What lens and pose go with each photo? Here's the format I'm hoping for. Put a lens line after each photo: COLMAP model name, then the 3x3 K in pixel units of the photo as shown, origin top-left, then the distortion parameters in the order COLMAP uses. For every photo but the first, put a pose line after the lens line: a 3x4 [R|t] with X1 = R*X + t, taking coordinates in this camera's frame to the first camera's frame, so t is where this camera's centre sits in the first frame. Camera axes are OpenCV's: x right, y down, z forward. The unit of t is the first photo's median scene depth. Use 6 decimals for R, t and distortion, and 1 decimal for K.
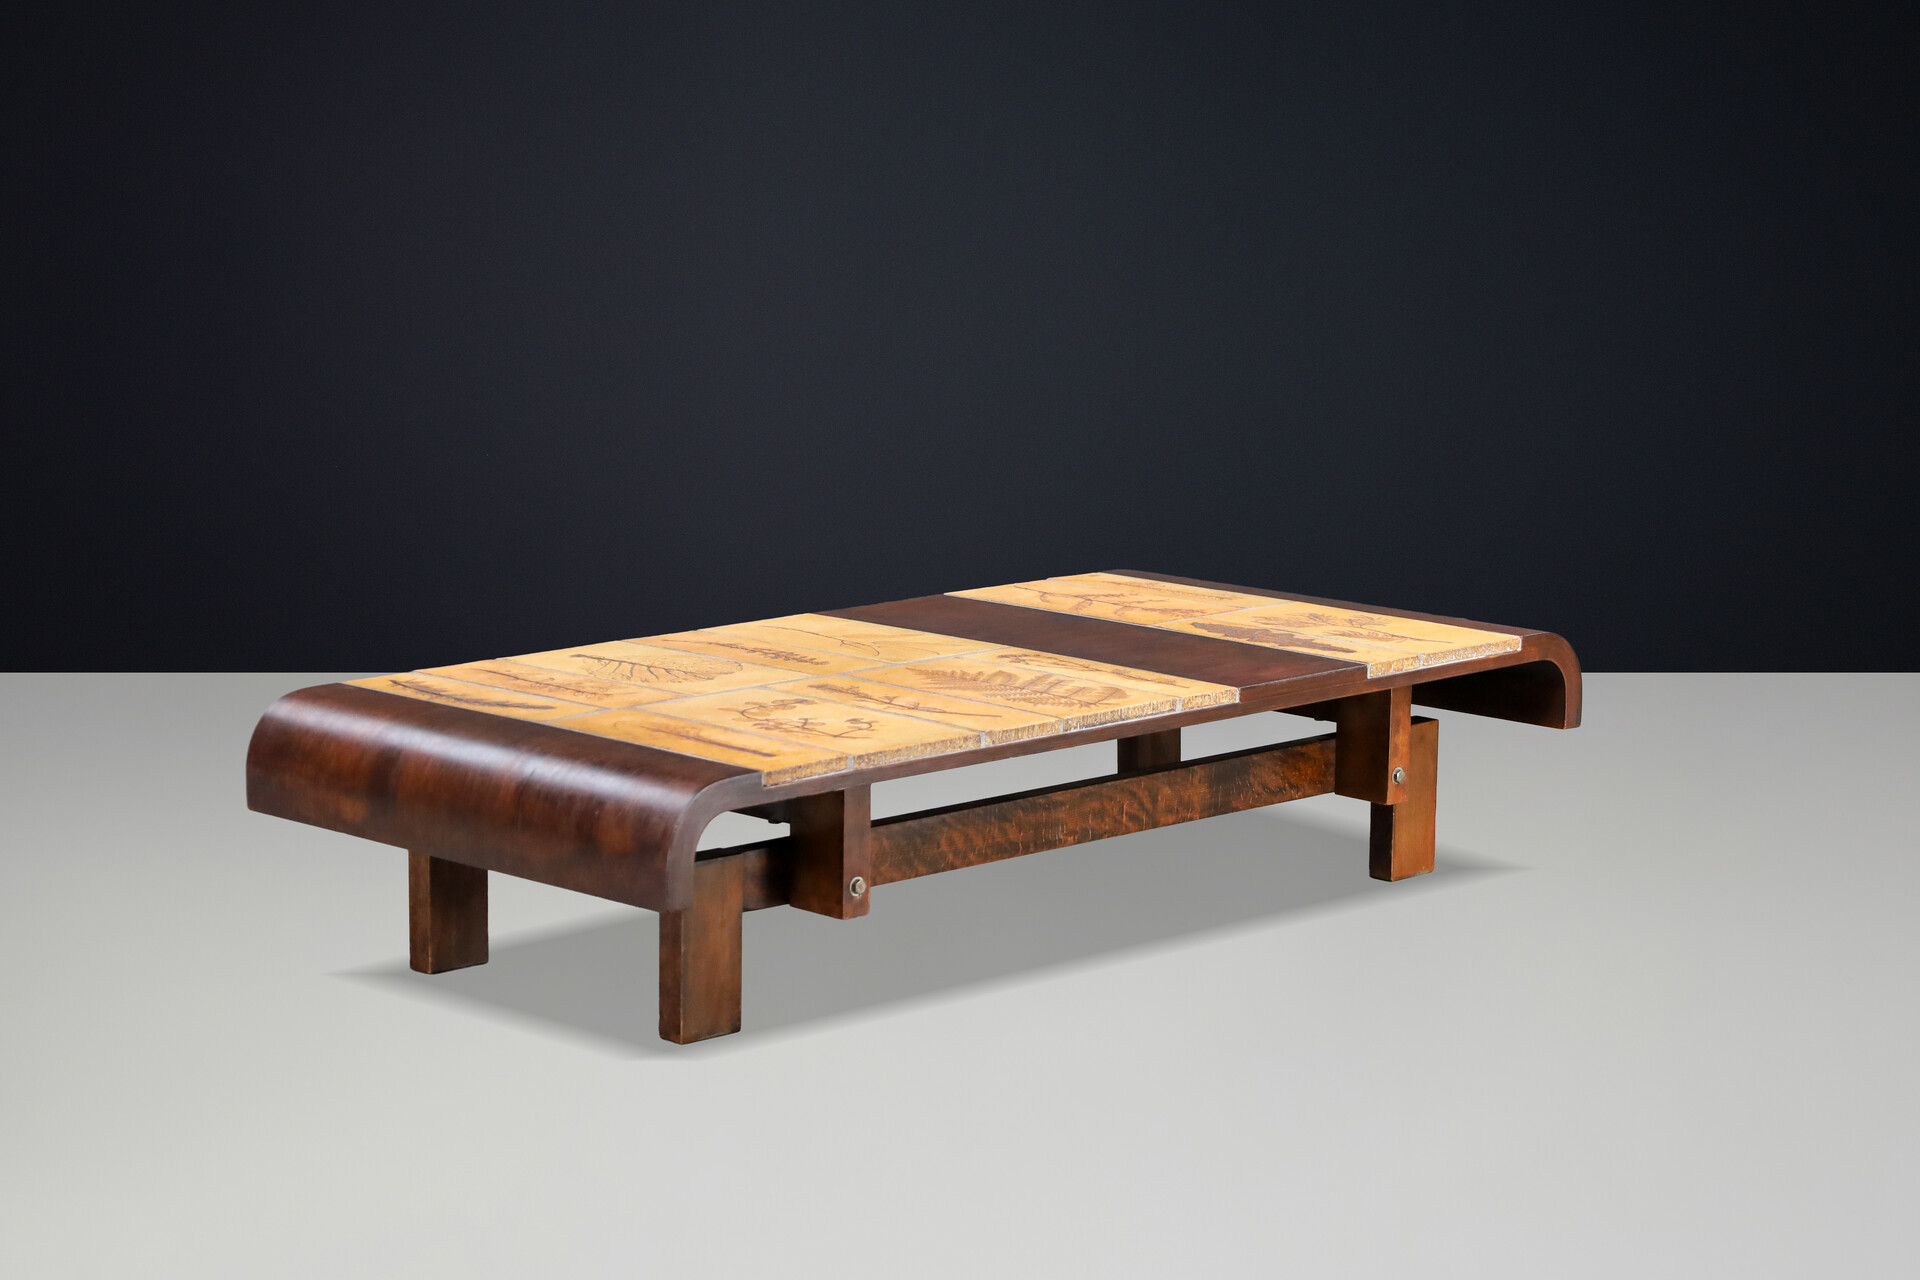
lens RADIAL K [[4450.1, 0, 959.6], [0, 4450.1, 639.5], [0, 0, 1]] dist [-0.256152, 0.000000]
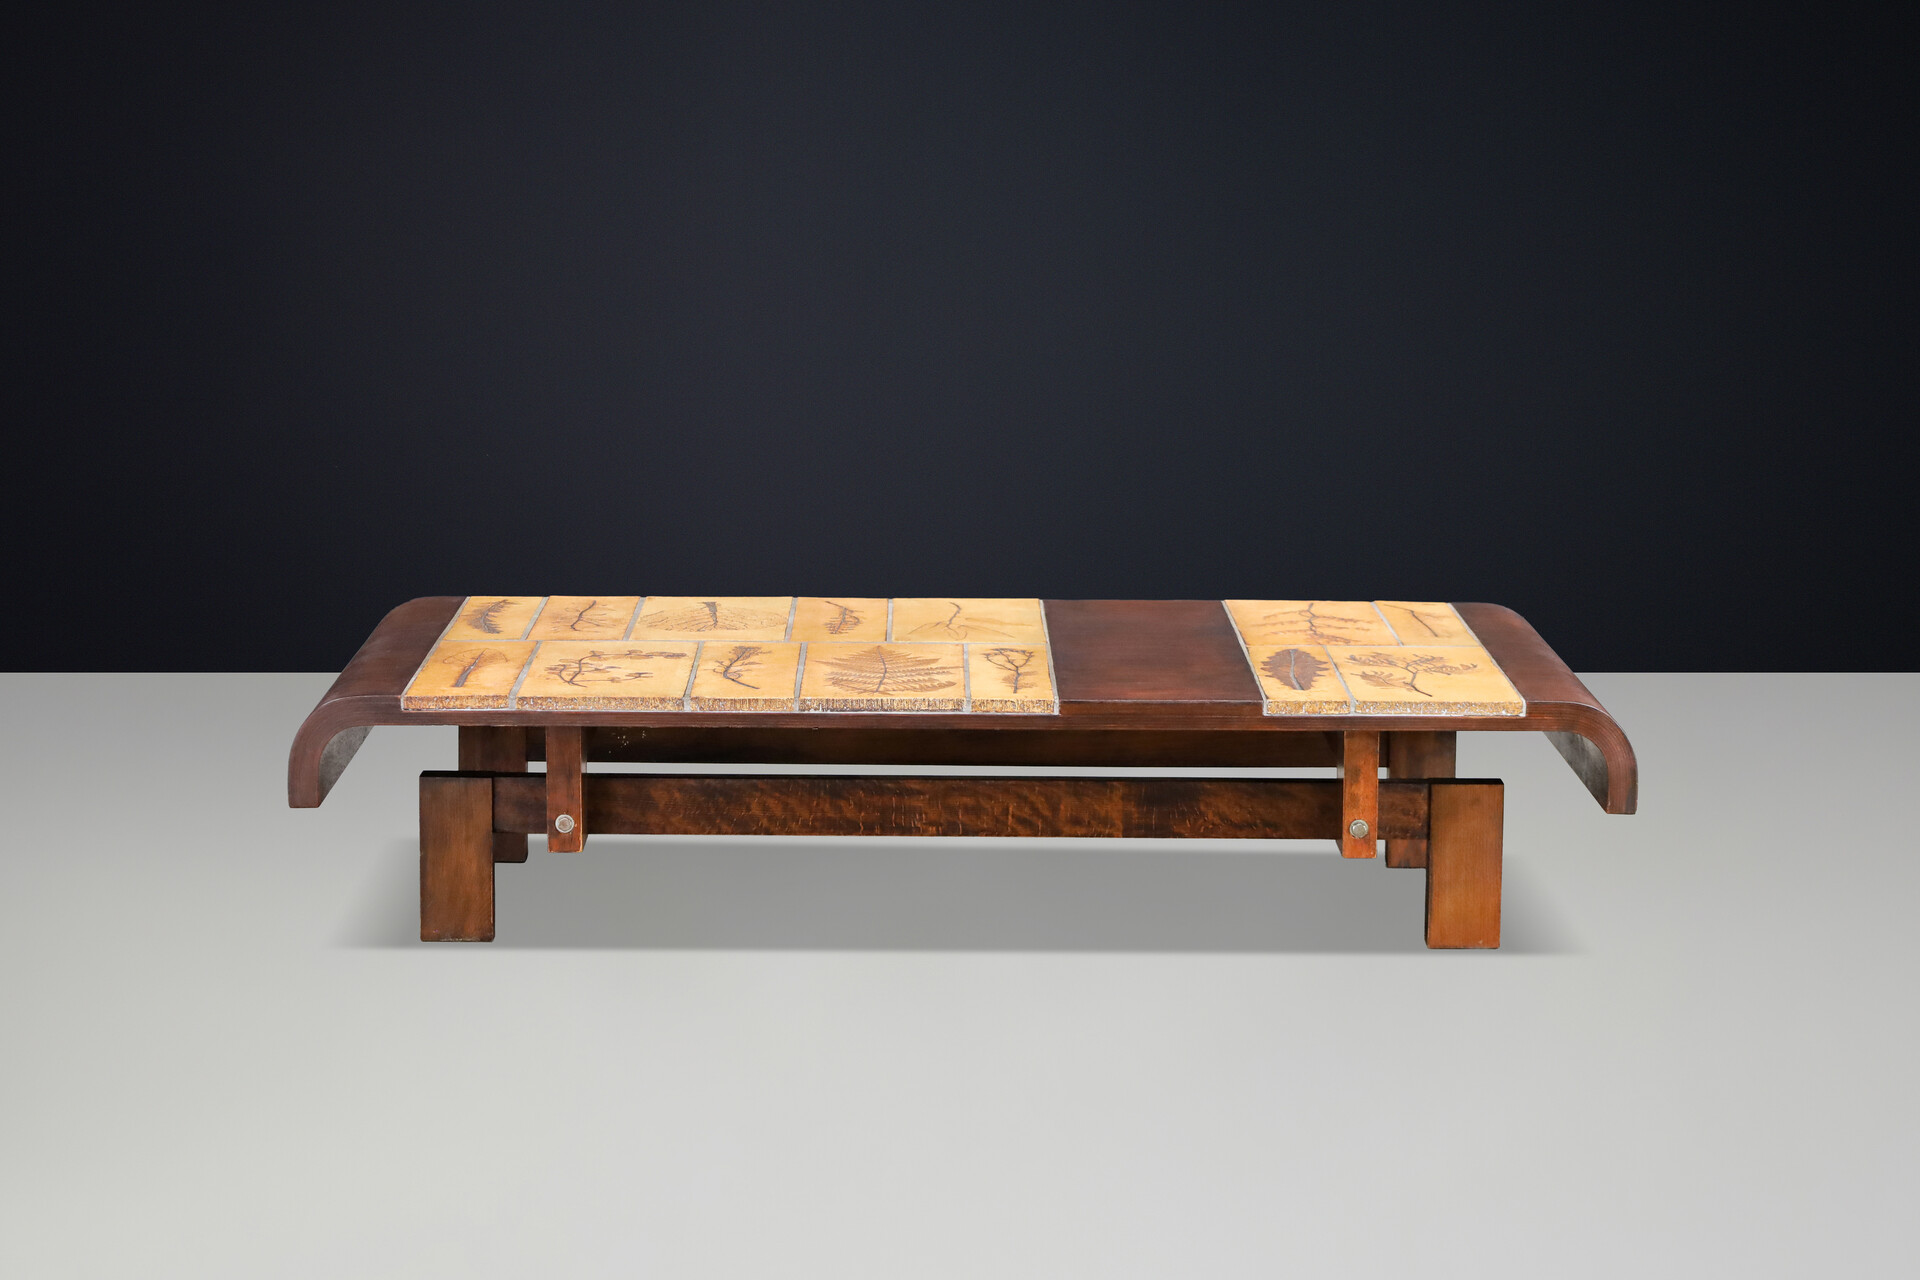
lens RADIAL K [[4450.1, 0, 959.9], [0, 4450.1, 641.3], [0, 0, 1]] dist [-0.256152, 0.000000]
pose [[0.689160, 0.109298, -0.716318, 0.756206], [-0.113505, 0.992638, 0.042258, -0.041343], [0.715664, 0.052183, 0.696493, 0.302353]]
